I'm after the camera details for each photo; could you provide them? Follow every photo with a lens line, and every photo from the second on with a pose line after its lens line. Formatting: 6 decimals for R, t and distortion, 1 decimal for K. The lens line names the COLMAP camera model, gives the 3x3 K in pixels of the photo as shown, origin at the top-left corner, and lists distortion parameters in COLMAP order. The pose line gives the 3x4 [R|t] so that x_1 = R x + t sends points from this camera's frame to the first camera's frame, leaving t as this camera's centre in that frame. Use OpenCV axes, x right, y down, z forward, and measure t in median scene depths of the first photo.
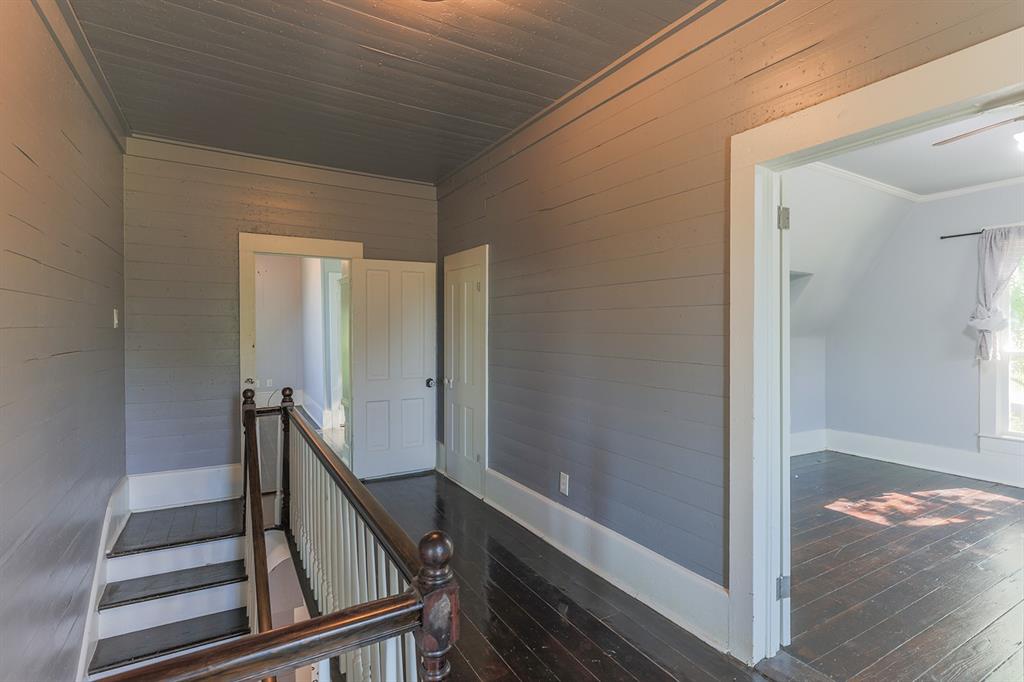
lens RADIAL K [[496.9, 0, 515.7], [0, 496.9, 333.4], [0, 0, 1]] dist [-0.000771, -0.000840]
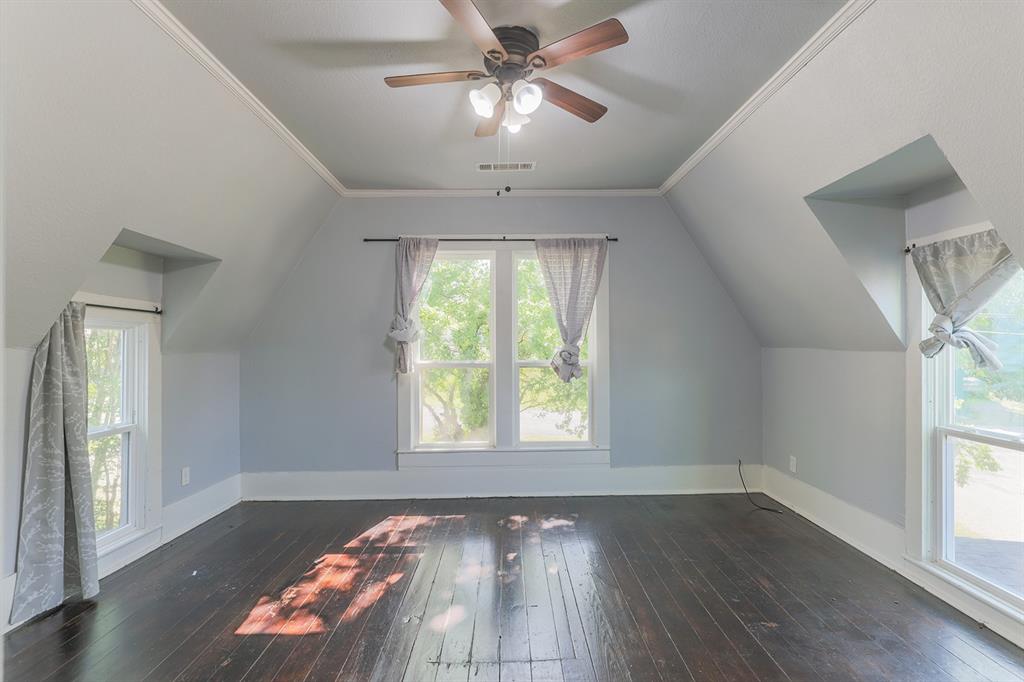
lens RADIAL K [[496.9, 0, 515.3], [0, 496.9, 336.0], [0, 0, 1]] dist [-0.000771, -0.000840]
pose [[0.494084, 0.009702, 0.869360, 0.223526], [0.002717, 0.999916, -0.012703, -0.004445], [-0.869410, 0.008638, 0.494016, 0.341657]]
